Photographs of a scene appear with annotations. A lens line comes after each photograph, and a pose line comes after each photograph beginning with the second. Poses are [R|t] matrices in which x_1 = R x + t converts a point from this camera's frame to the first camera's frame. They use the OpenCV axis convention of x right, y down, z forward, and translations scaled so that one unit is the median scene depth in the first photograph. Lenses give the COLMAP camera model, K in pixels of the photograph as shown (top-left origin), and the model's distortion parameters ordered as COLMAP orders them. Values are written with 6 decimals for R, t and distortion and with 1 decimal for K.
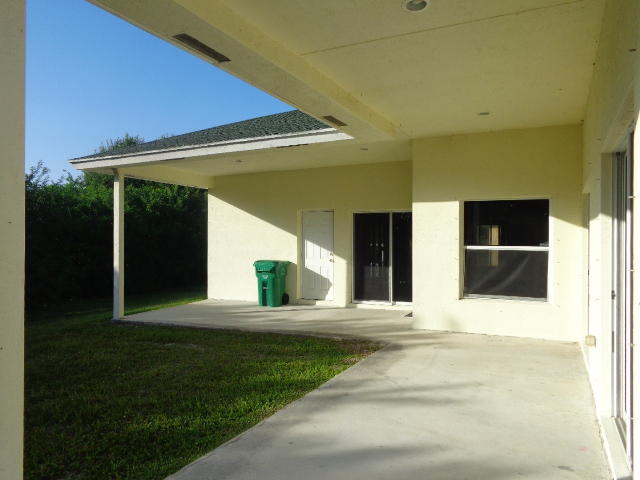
lens RADIAL K [[483.2, 0, 320.0], [0, 483.2, 240.0], [0, 0, 1]] dist [-0.001472, -0.000175]
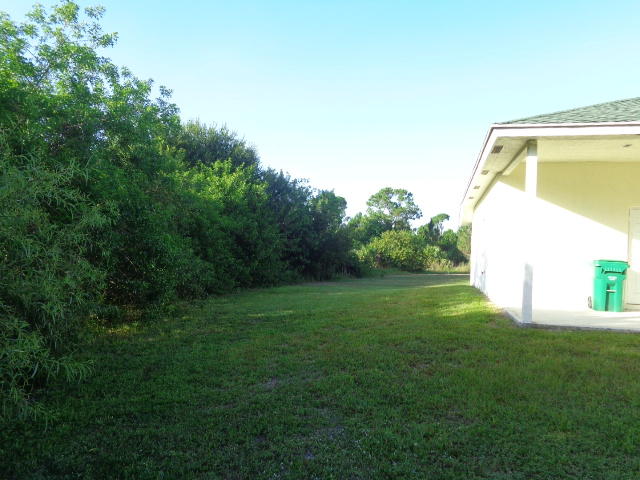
lens RADIAL K [[483.2, 0, 320.0], [0, 483.2, 240.0], [0, 0, 1]] dist [-0.001472, -0.000175]
pose [[0.983079, 0.045340, 0.177483, -0.823180], [-0.044070, 0.998967, -0.011097, 0.040499], [-0.177803, 0.003087, 0.984061, 0.225663]]
